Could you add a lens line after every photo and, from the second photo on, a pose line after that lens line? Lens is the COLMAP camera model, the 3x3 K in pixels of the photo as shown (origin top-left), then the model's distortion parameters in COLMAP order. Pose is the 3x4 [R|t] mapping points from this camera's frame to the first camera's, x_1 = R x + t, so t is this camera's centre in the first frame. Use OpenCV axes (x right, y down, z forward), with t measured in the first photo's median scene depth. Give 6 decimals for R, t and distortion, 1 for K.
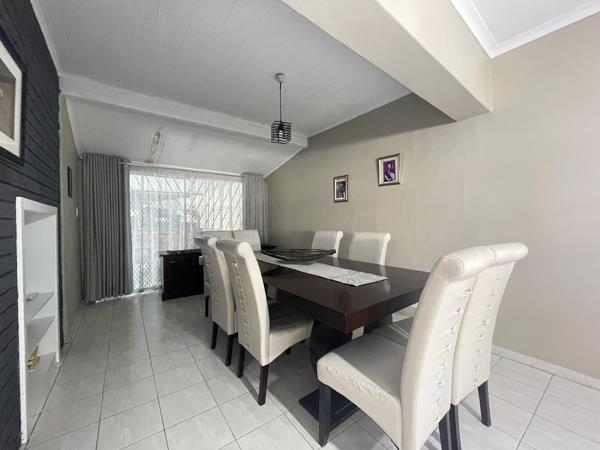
lens RADIAL K [[242.0, 0, 300.0], [0, 242.0, 225.0], [0, 0, 1]] dist [-0.000711, 0.000111]
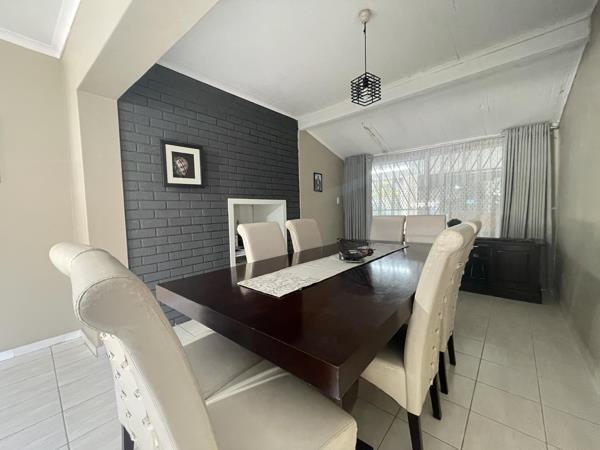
lens RADIAL K [[242.0, 0, 300.0], [0, 242.0, 225.0], [0, 0, 1]] dist [-0.000711, 0.000111]
pose [[0.216565, 0.064367, -0.974144, 0.416364], [0.009979, 0.997626, 0.068137, -0.005761], [0.976217, -0.024477, 0.215409, 0.393185]]
